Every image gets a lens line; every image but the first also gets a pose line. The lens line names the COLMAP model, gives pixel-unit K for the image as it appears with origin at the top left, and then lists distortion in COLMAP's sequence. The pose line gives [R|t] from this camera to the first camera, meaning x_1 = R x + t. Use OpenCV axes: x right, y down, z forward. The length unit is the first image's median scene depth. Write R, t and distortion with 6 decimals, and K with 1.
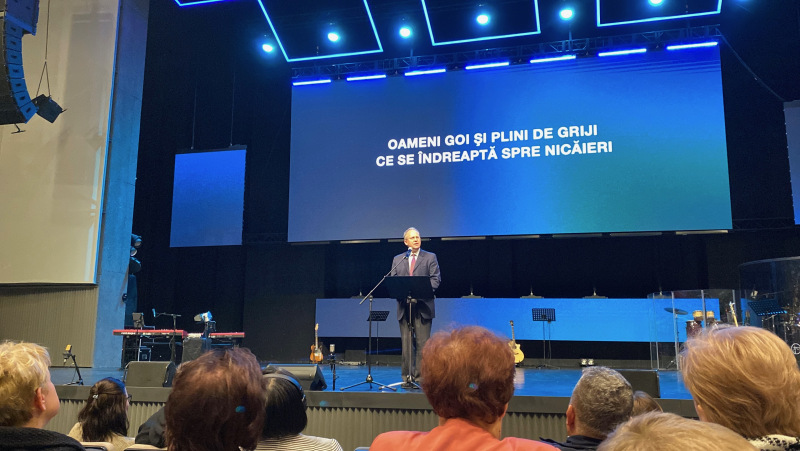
lens RADIAL K [[710.8, 0, 400.0], [0, 710.8, 225.5], [0, 0, 1]] dist [0.000249, -0.012791]
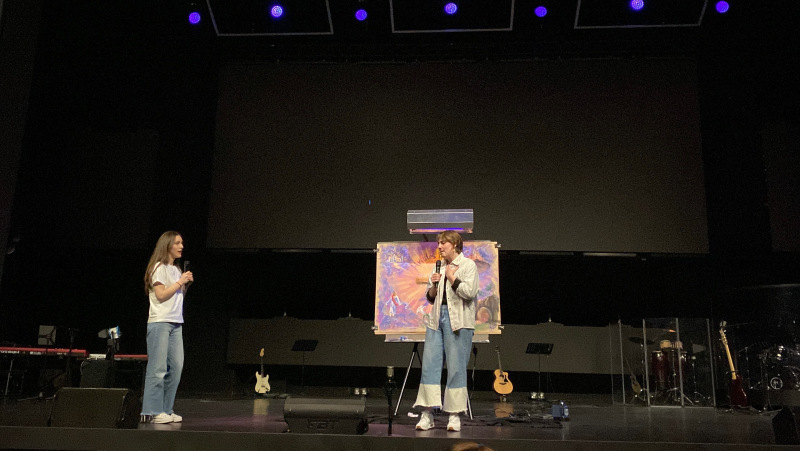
lens RADIAL K [[710.8, 0, 400.0], [0, 710.8, 225.5], [0, 0, 1]] dist [0.000249, -0.012791]
pose [[0.980439, 0.054214, 0.189211, -0.100821], [-0.045876, 0.997785, -0.048174, 0.028871], [-0.191404, 0.038551, 0.980754, 0.143981]]
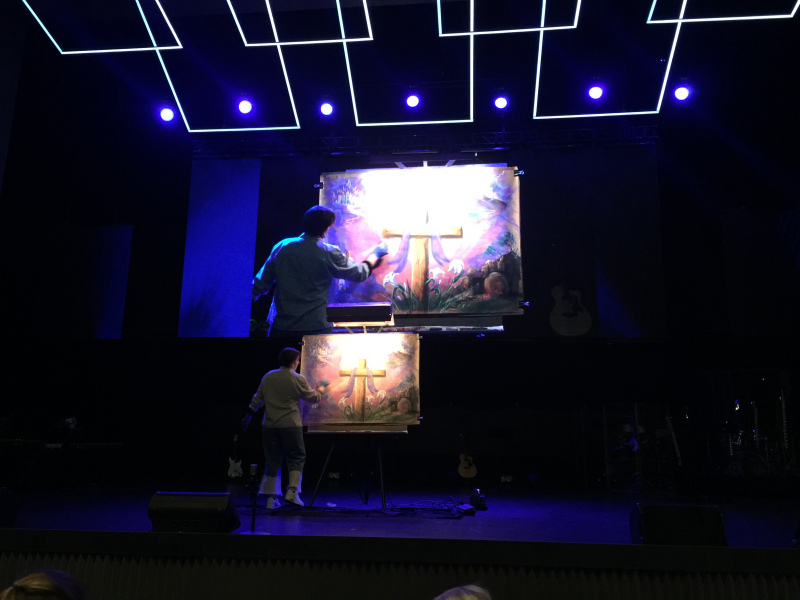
lens RADIAL K [[692.7, 0, 400.0], [0, 692.7, 300.0], [0, 0, 1]] dist [0.018170, 0.009085]
pose [[0.986034, 0.045121, 0.160316, -0.031536], [-0.036489, 0.997742, -0.056386, 0.017044], [-0.162498, 0.049749, 0.985454, 0.130909]]
